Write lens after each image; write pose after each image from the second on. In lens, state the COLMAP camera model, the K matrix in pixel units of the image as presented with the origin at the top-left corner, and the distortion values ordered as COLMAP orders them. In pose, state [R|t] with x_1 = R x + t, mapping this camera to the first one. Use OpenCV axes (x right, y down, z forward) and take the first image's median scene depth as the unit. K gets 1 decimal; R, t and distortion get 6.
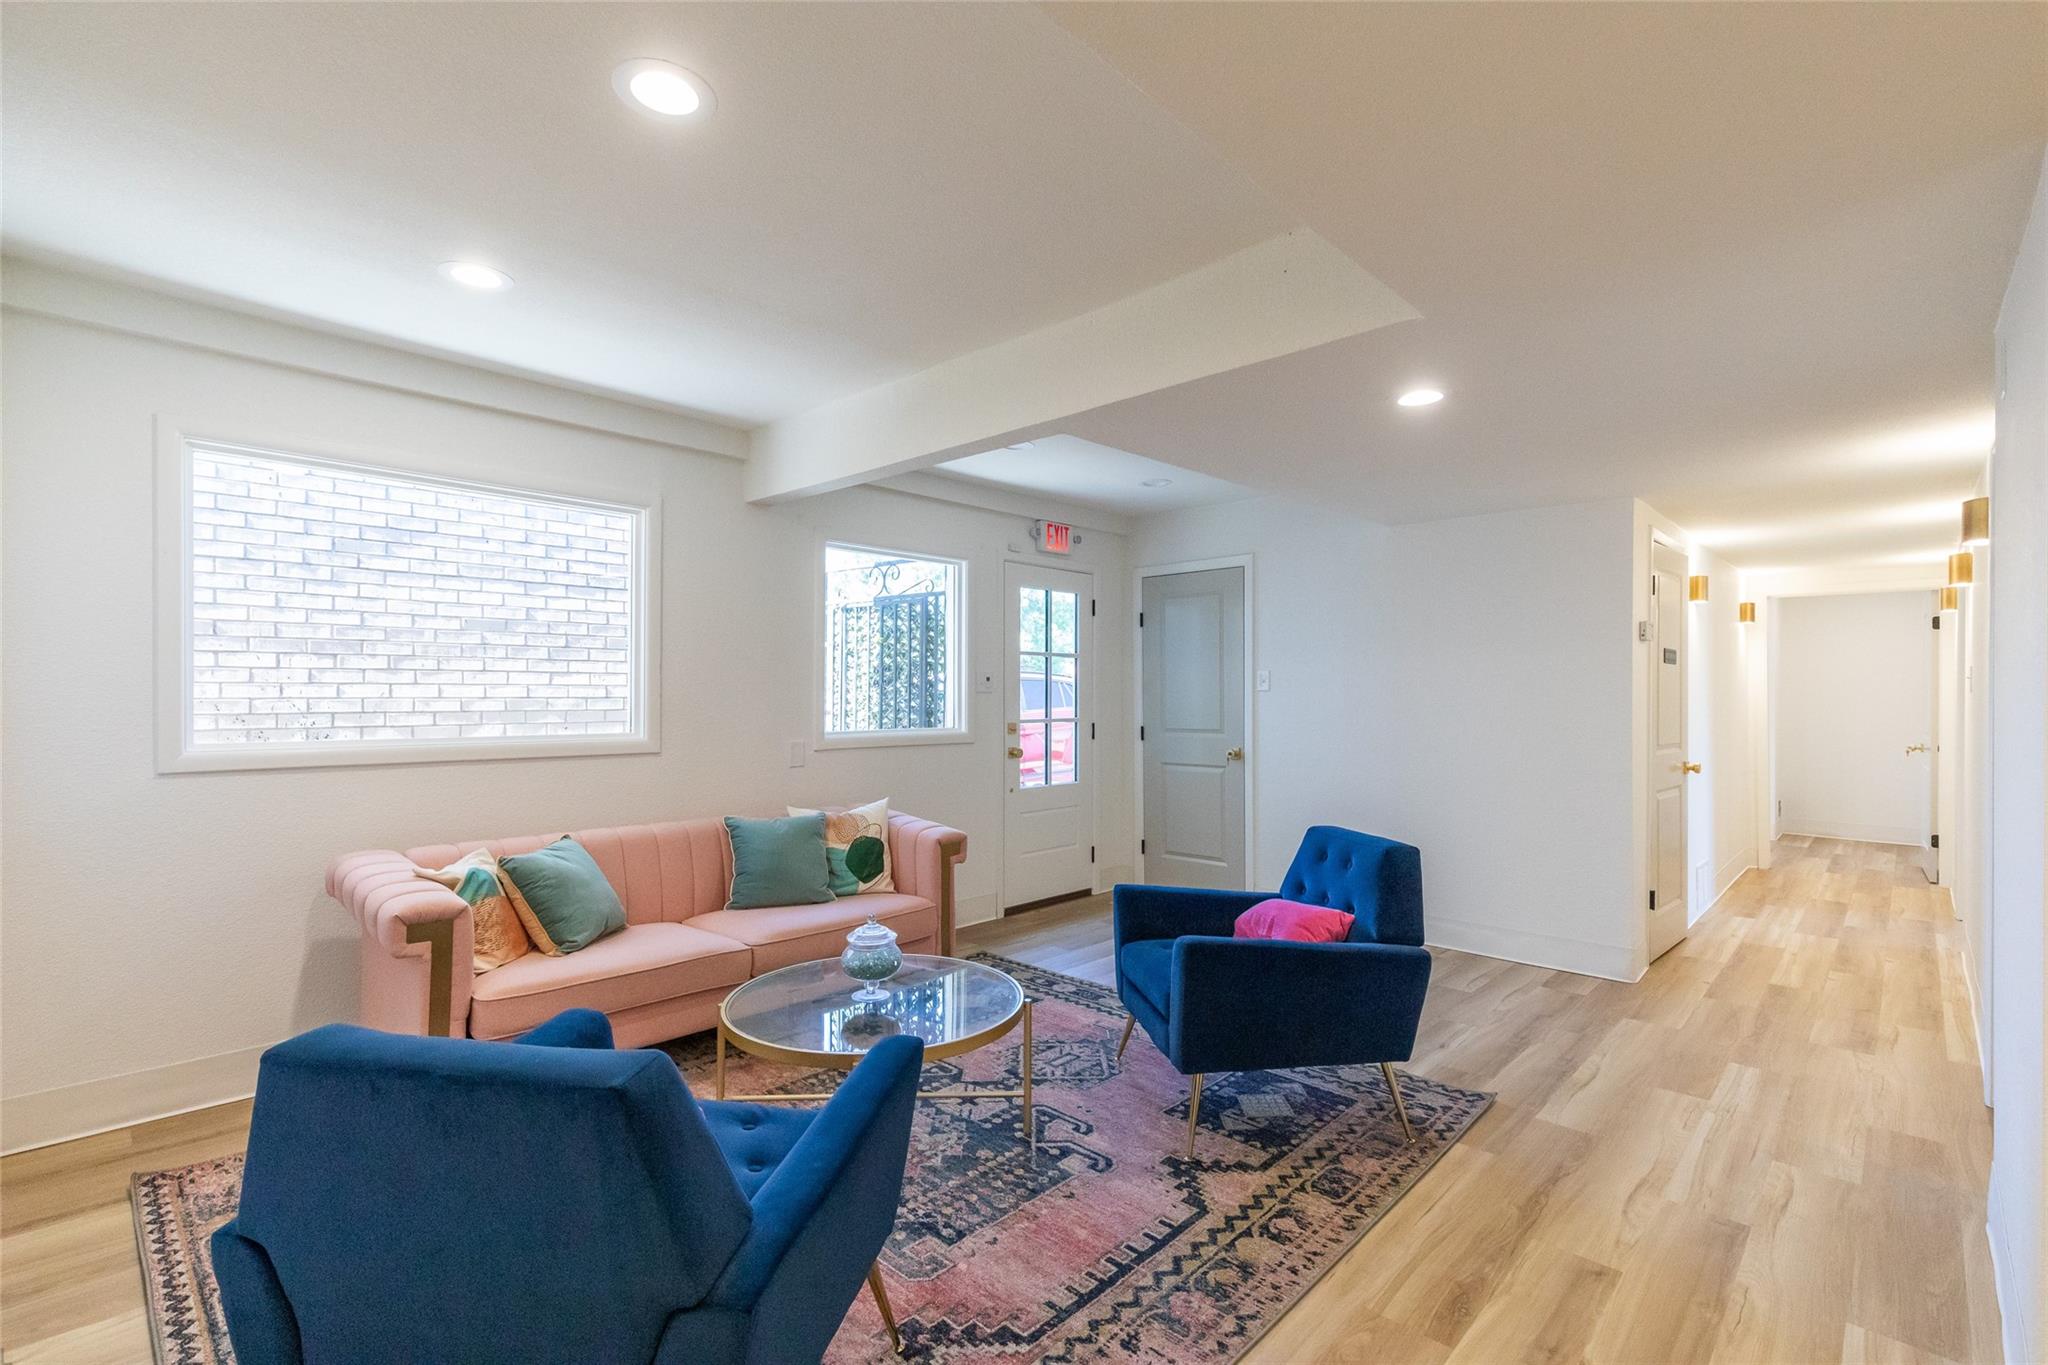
lens RADIAL K [[929.2, 0, 1021.2], [0, 929.2, 692.3], [0, 0, 1]] dist [0.000152, -0.000396]
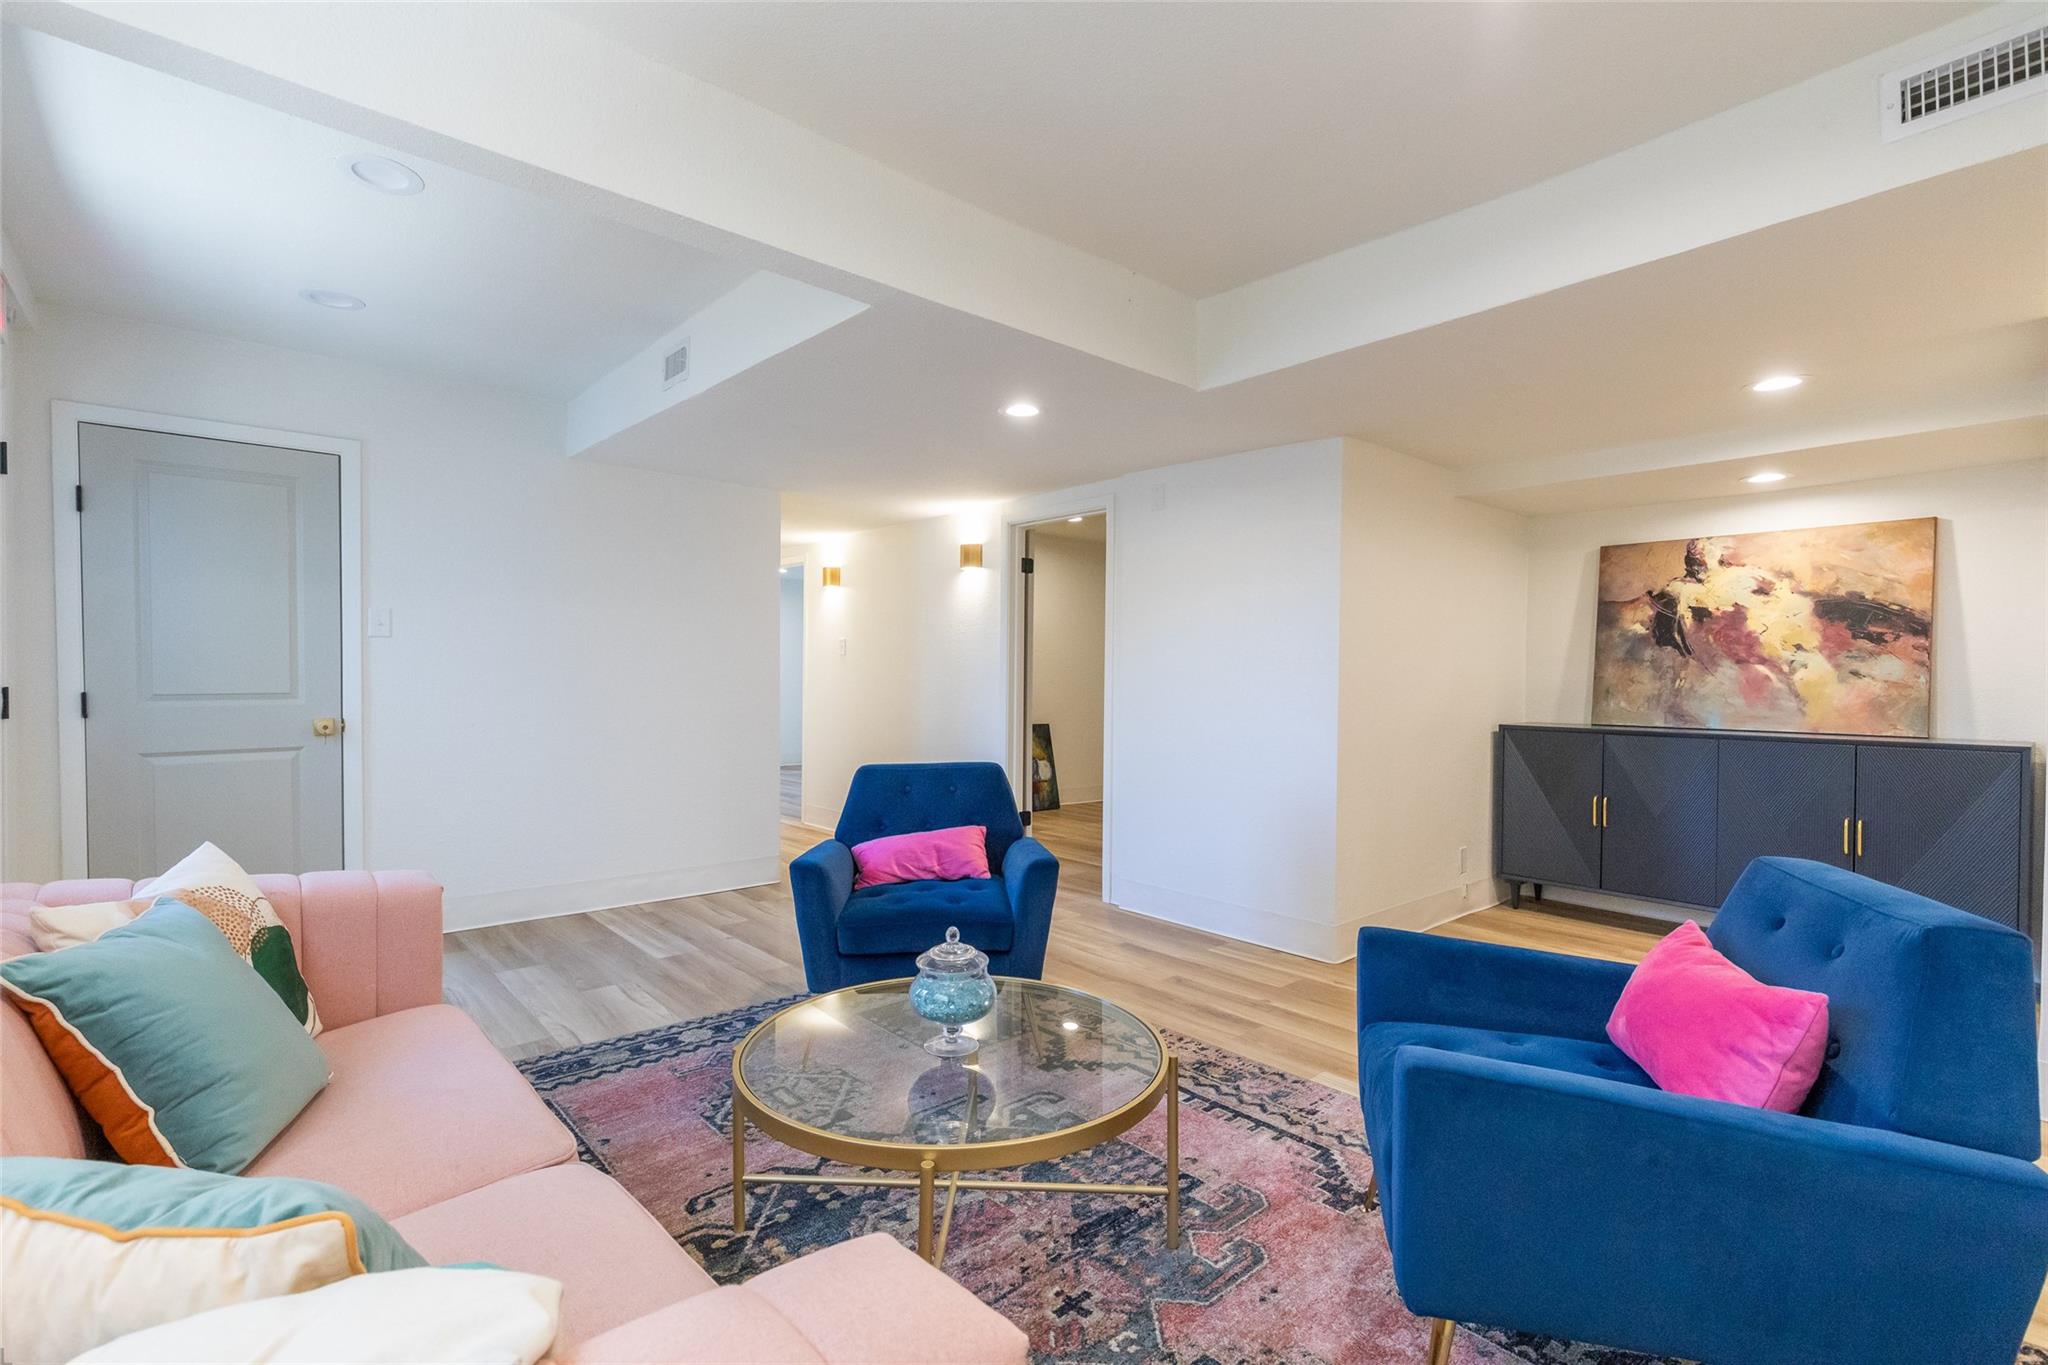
lens RADIAL K [[929.2, 0, 1021.2], [0, 929.2, 692.3], [0, 0, 1]] dist [0.000152, -0.000396]
pose [[0.078753, -0.022905, 0.996631, -1.035823], [-0.004114, 0.999720, 0.023301, 0.055392], [-0.996886, -0.005935, 0.078637, 1.097087]]
